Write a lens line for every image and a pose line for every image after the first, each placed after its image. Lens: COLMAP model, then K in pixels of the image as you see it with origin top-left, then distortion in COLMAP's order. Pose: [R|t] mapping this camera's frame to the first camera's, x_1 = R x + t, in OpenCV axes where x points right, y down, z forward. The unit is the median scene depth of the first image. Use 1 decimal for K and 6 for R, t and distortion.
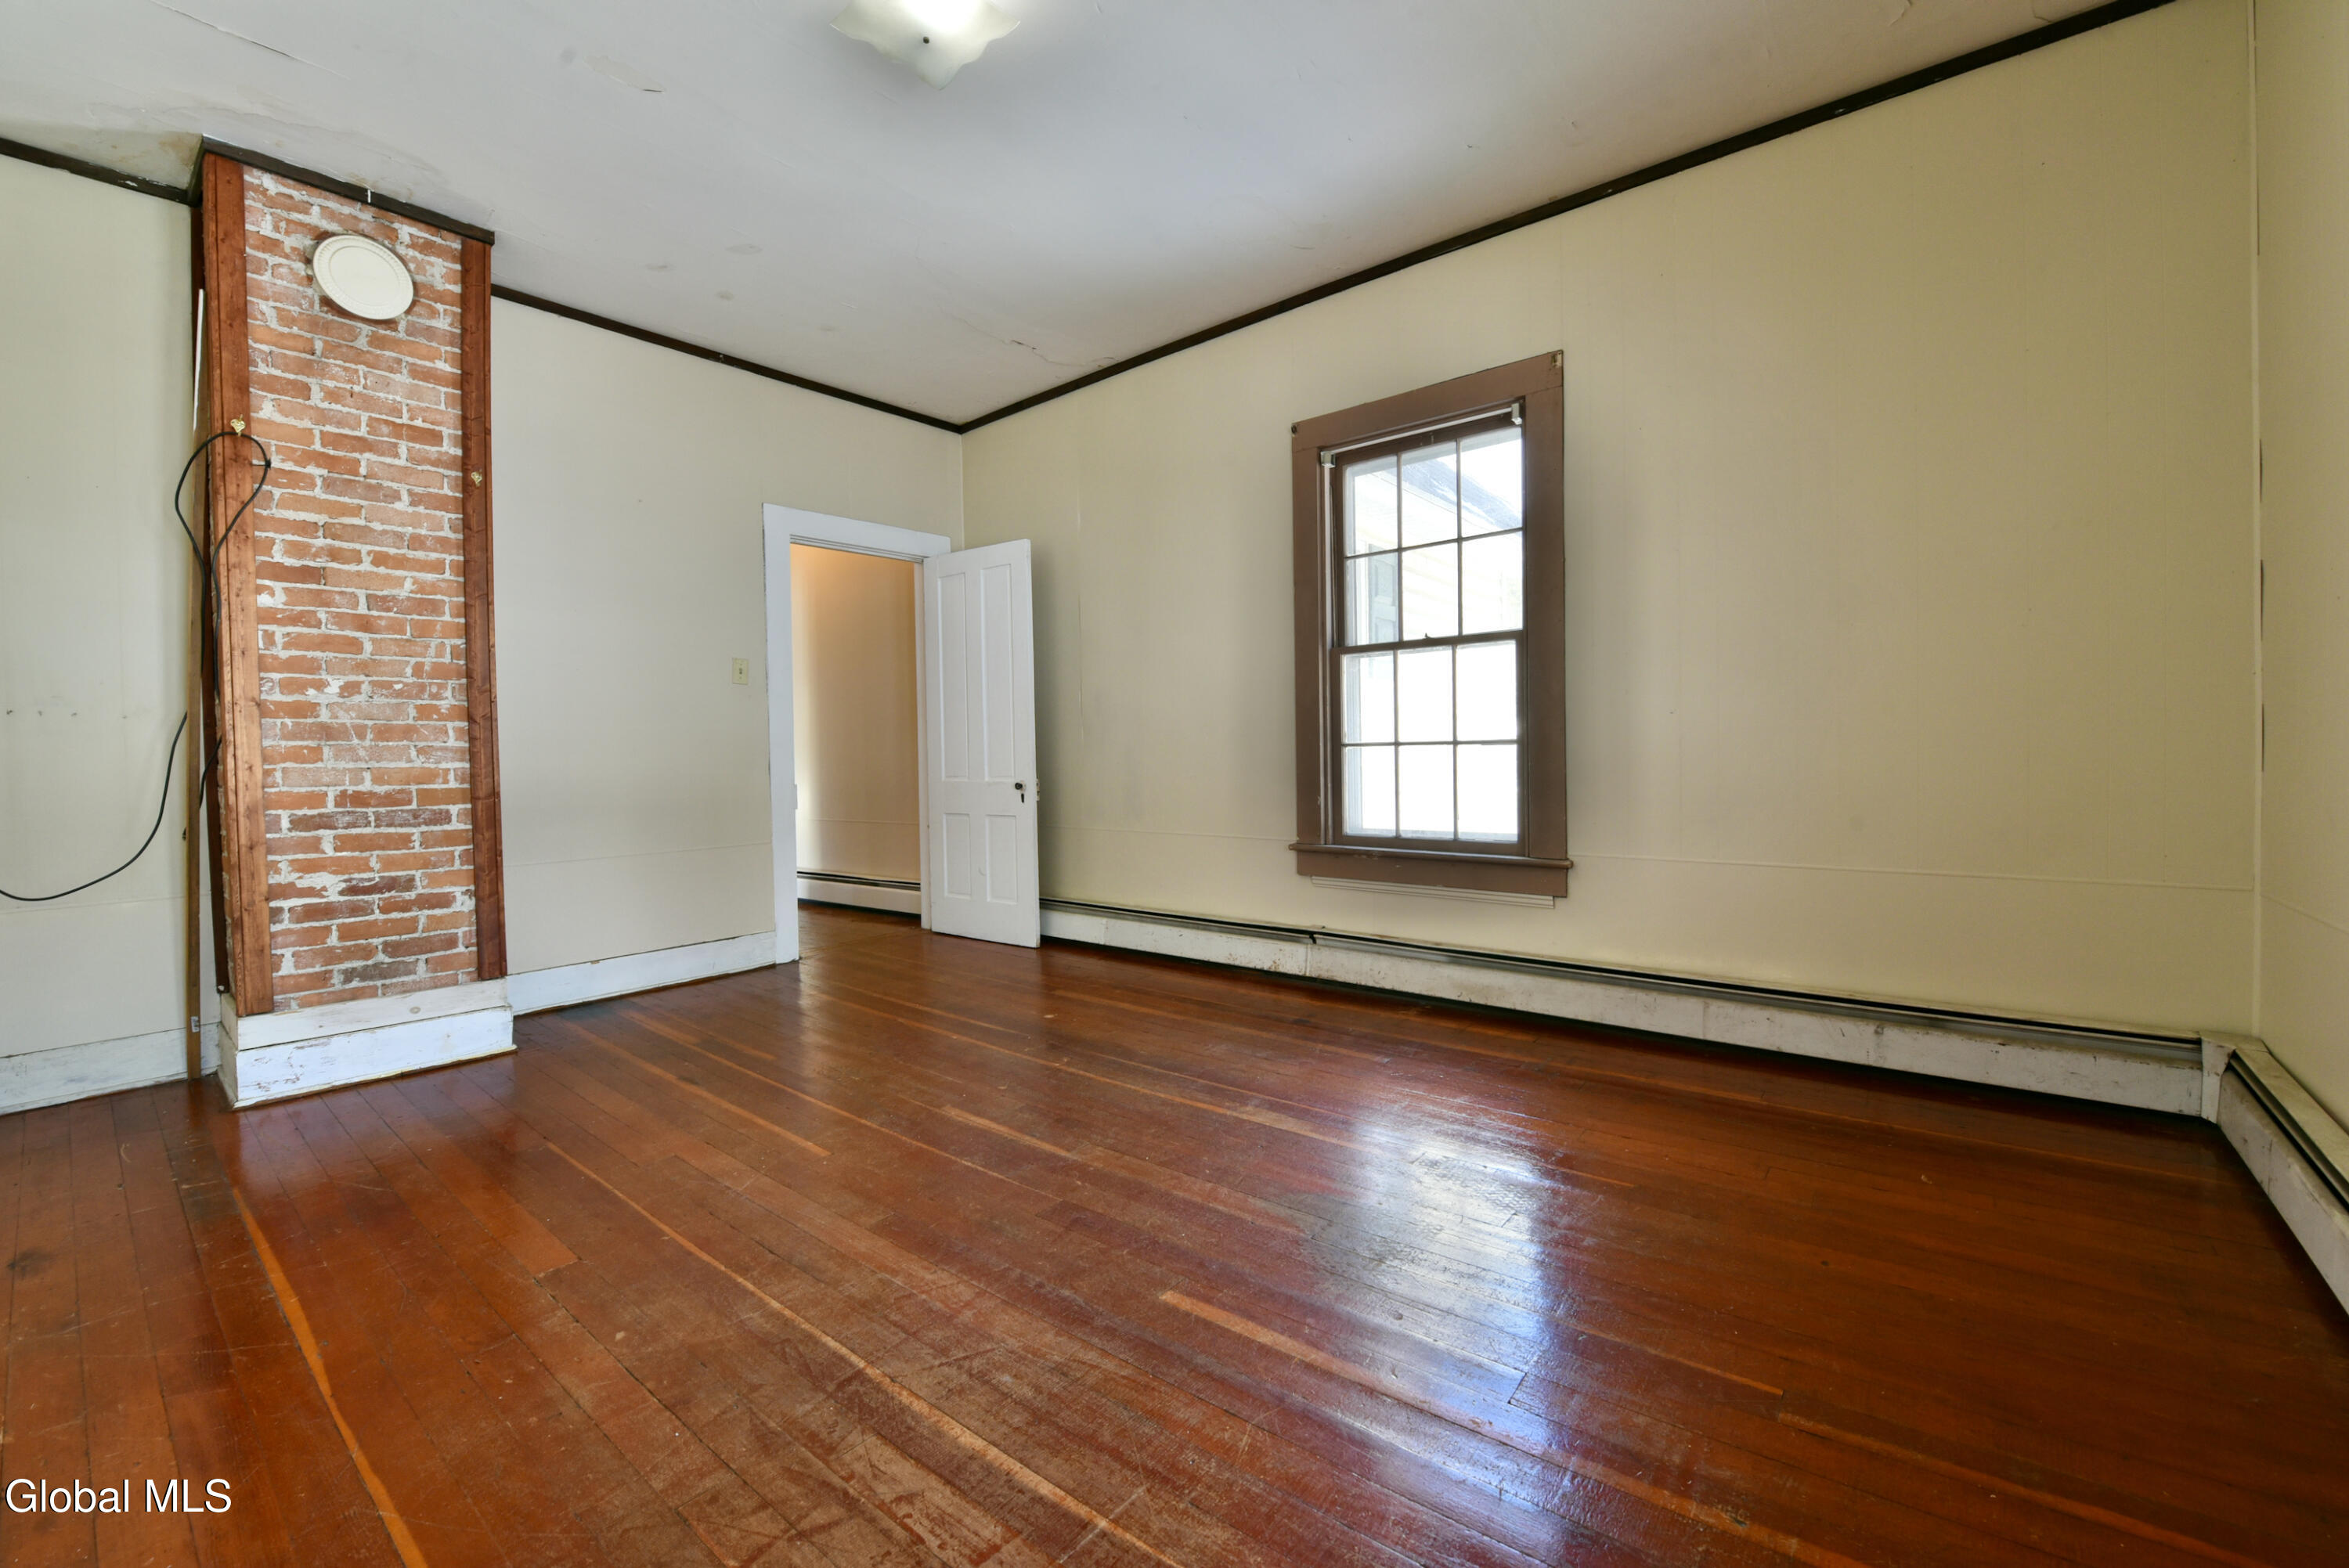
lens RADIAL K [[967.4, 0, 1149.7], [0, 967.4, 780.2], [0, 0, 1]] dist [-0.016408, -0.001358]
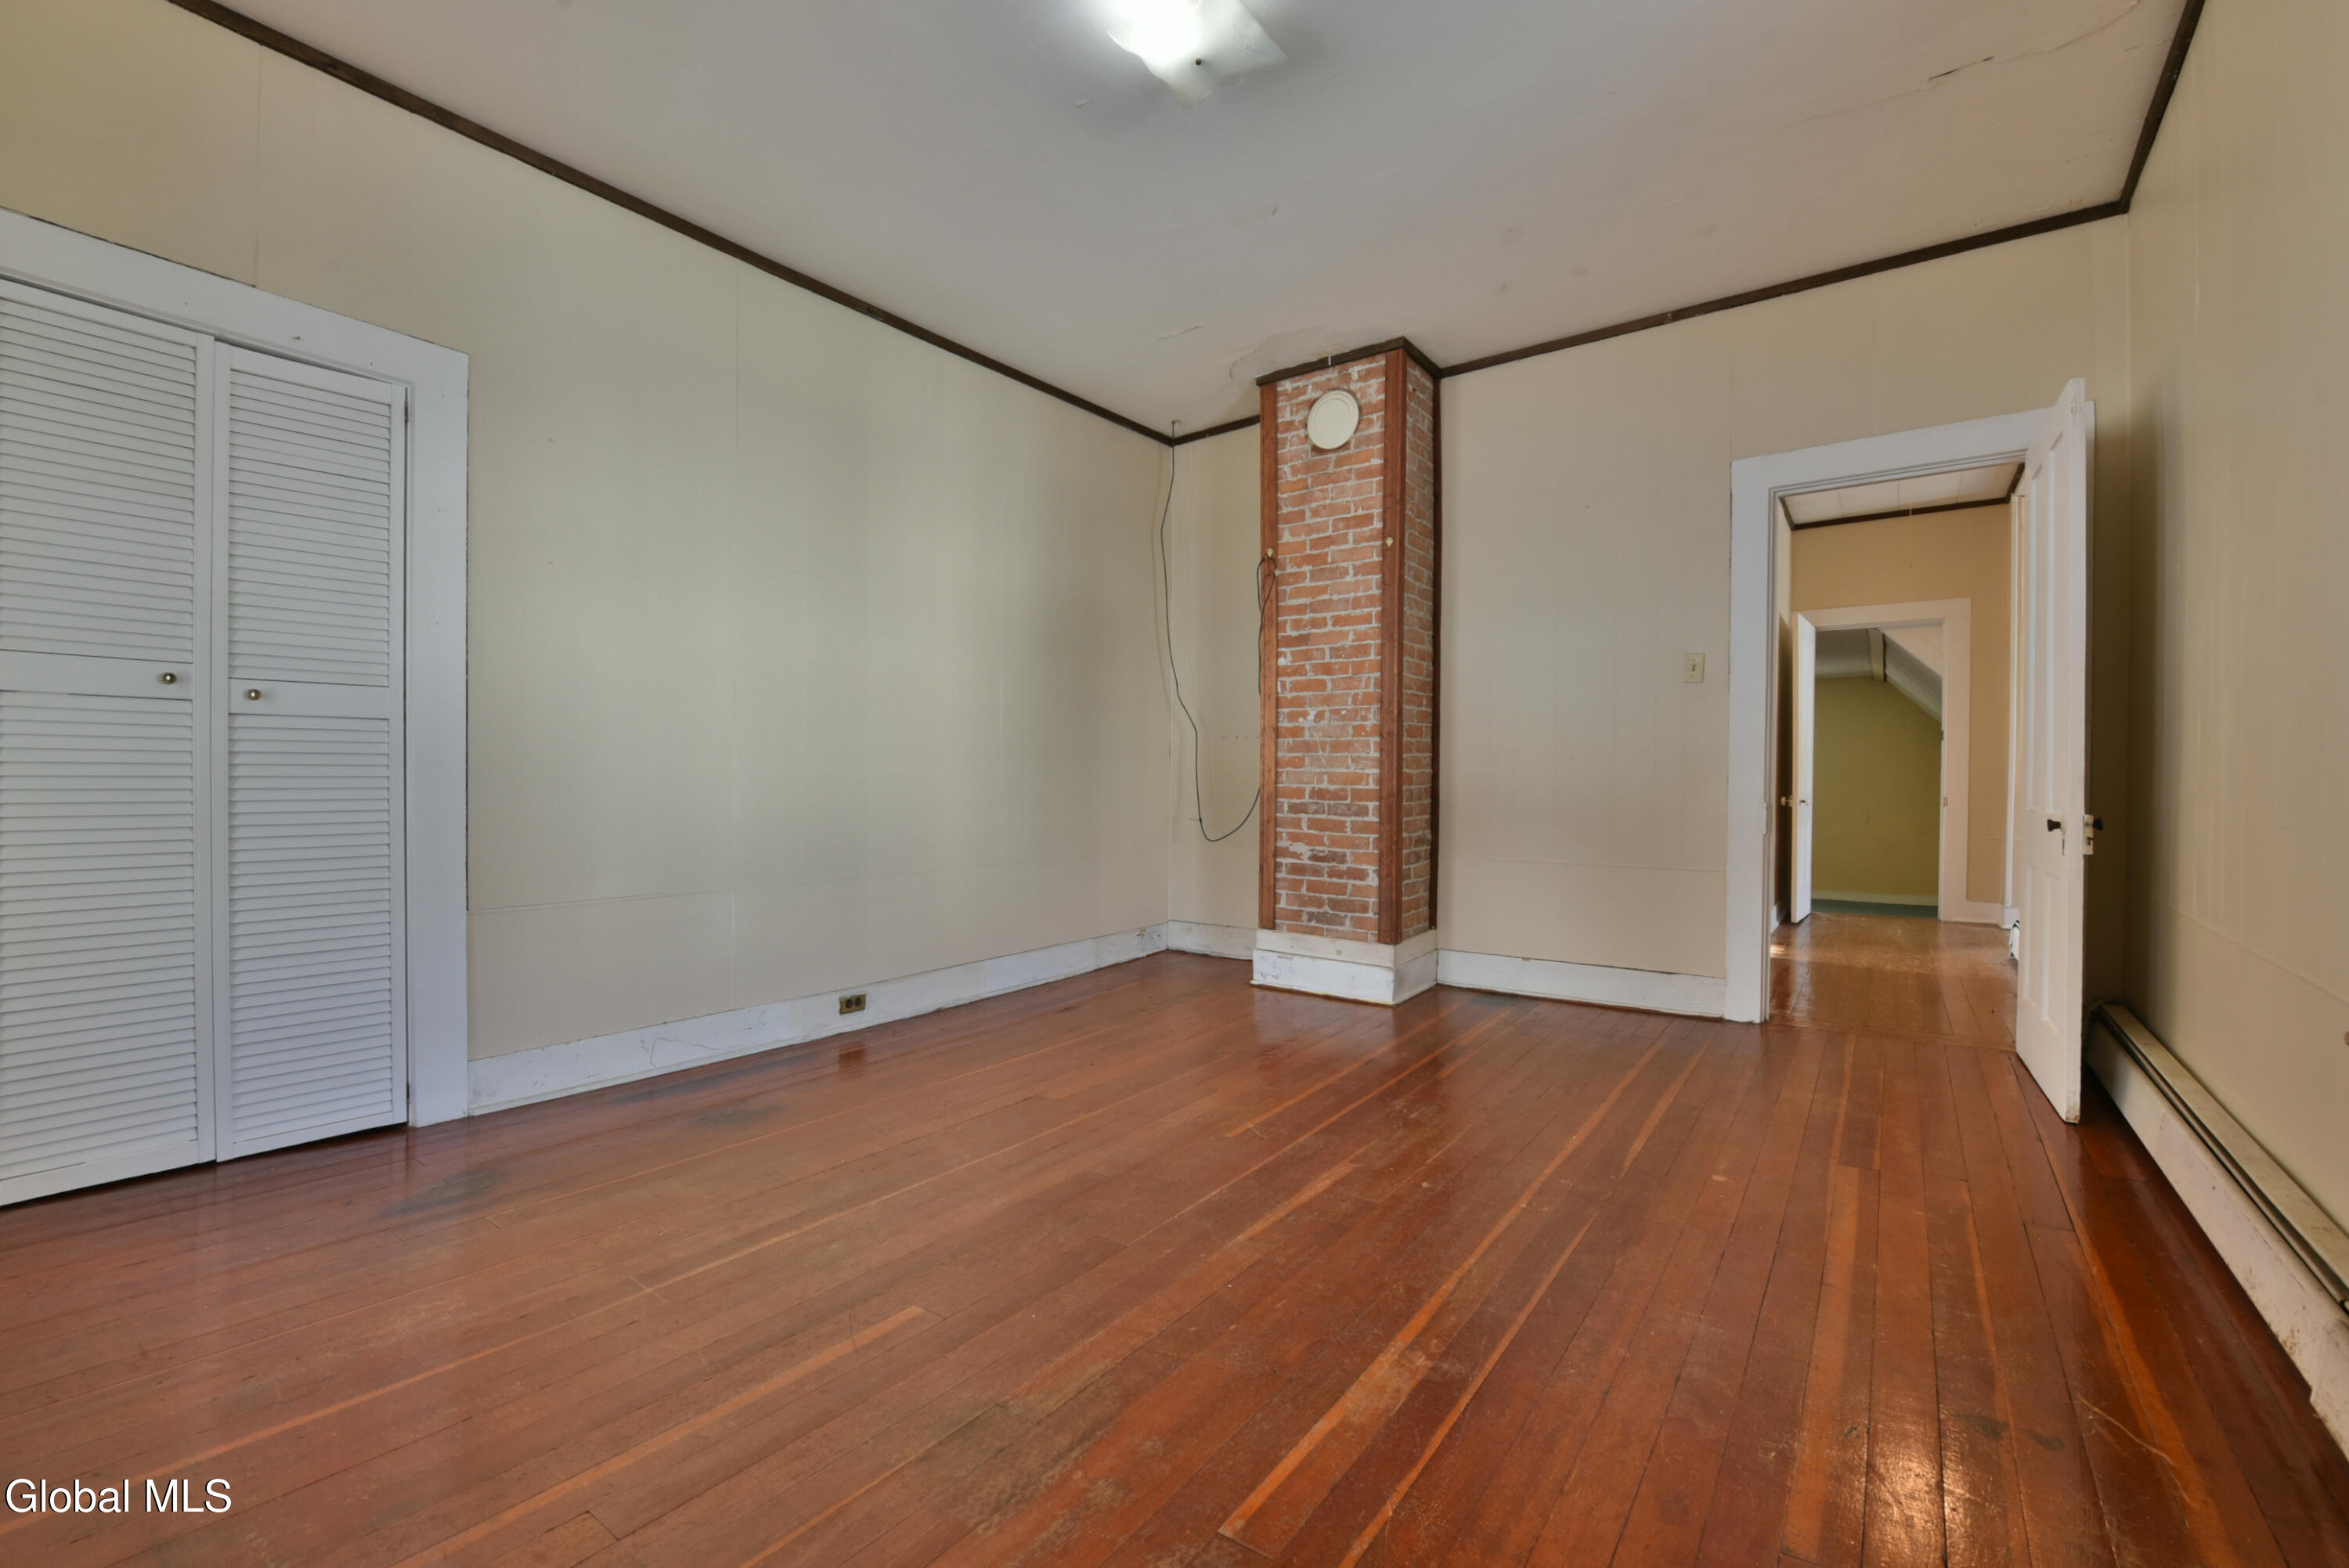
lens RADIAL K [[967.4, 0, 1152.5], [0, 967.4, 783.4], [0, 0, 1]] dist [-0.016408, -0.001358]
pose [[0.053550, 0.030335, -0.998104, 0.588380], [-0.029075, 0.999162, 0.028807, -0.029912], [0.998142, 0.027477, 0.054387, 0.677594]]
